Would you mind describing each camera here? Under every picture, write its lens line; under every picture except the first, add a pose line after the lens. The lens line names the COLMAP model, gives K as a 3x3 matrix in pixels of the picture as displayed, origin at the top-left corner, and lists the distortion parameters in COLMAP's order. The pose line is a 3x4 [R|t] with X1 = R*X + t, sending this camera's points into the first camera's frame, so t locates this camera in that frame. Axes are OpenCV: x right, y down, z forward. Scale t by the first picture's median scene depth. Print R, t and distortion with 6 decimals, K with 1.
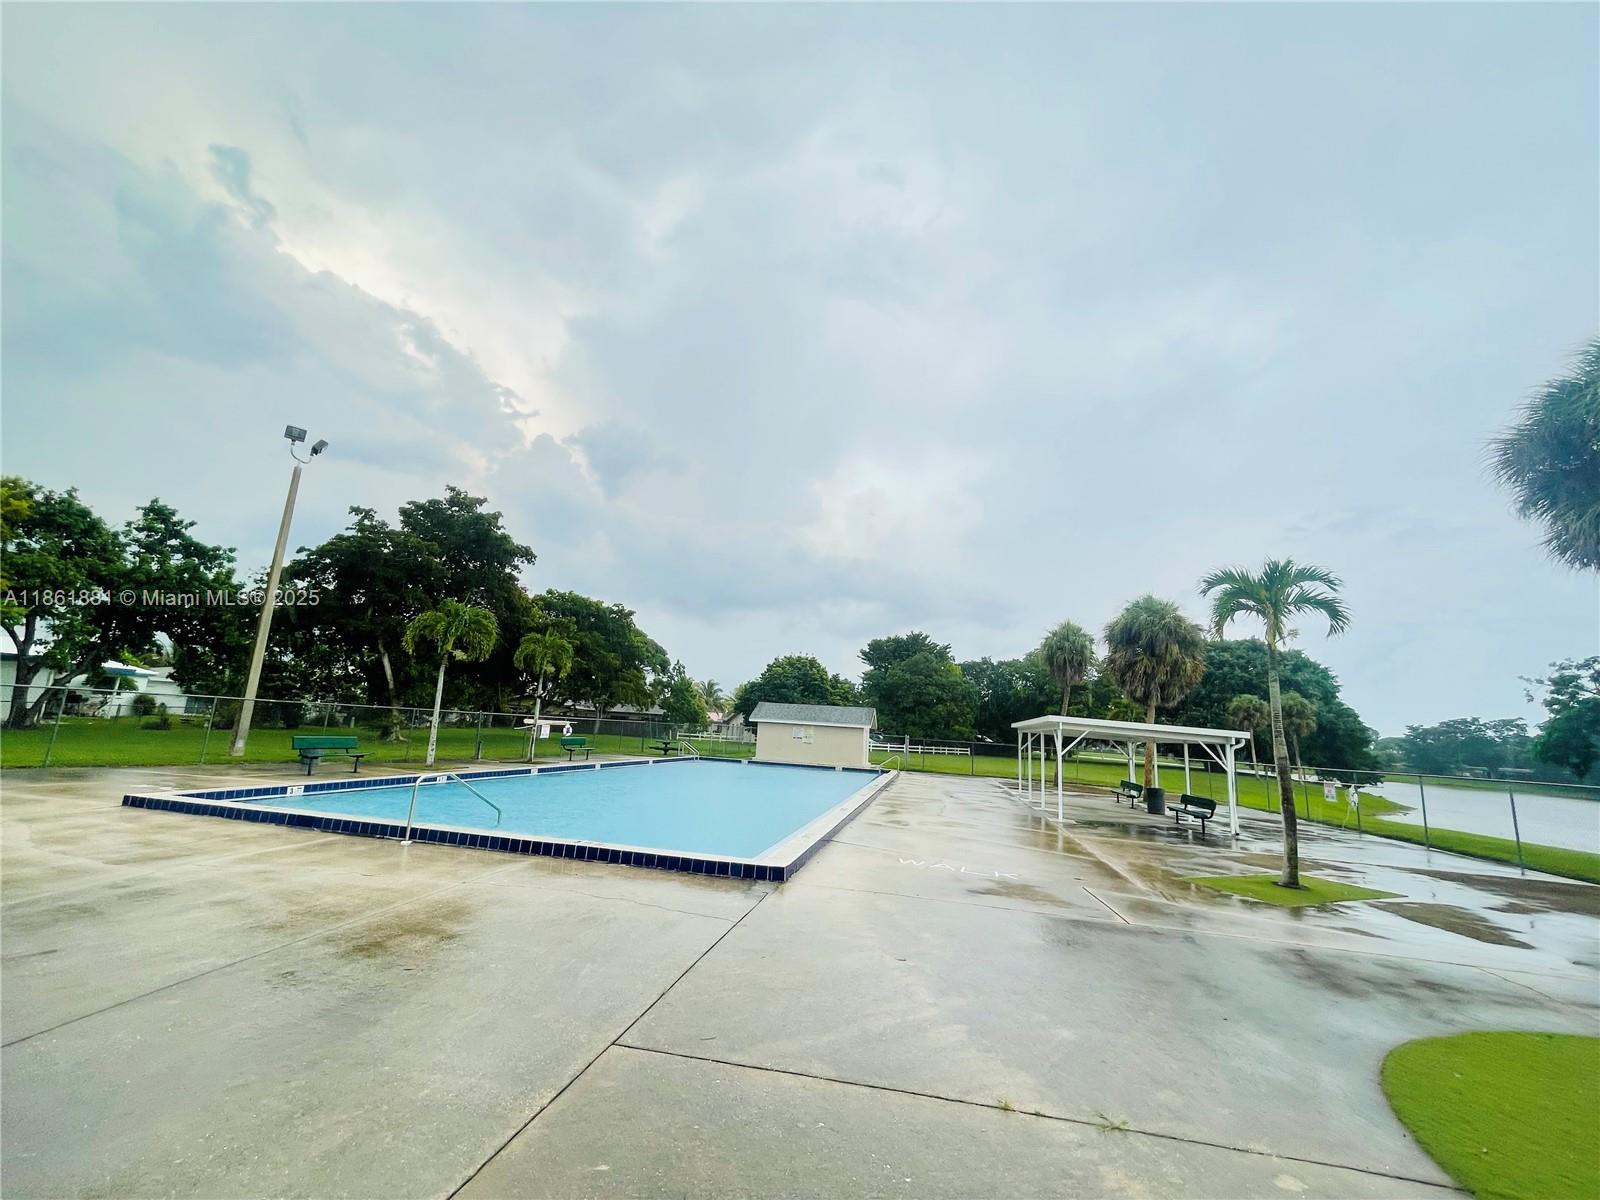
lens RADIAL K [[652.6, 0, 801.8], [0, 652.6, 604.7], [0, 0, 1]] dist [-0.002068, -0.000123]
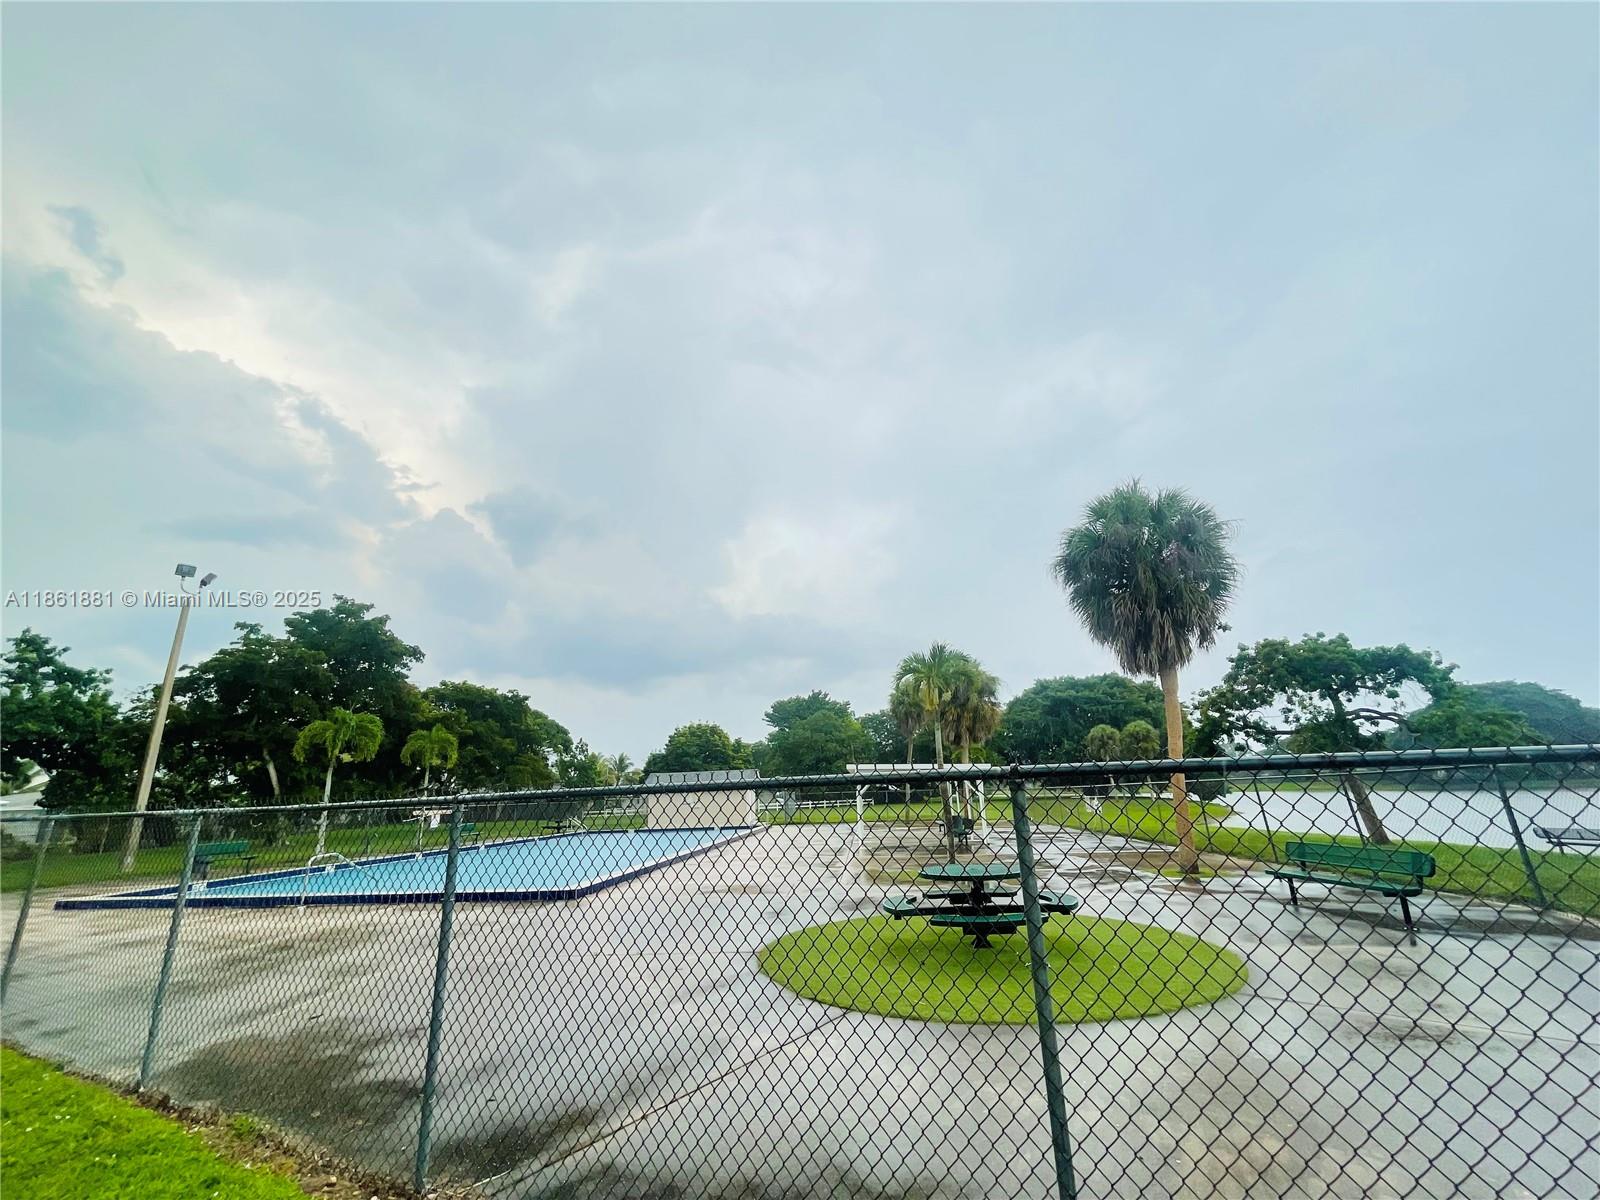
lens RADIAL K [[652.6, 0, 801.8], [0, 652.6, 604.7], [0, 0, 1]] dist [-0.002068, -0.000123]
pose [[0.990211, -0.062631, 0.124736, 0.082406], [0.073784, 0.993481, -0.086894, -0.018805], [-0.118481, 0.095247, 0.988378, -0.146120]]
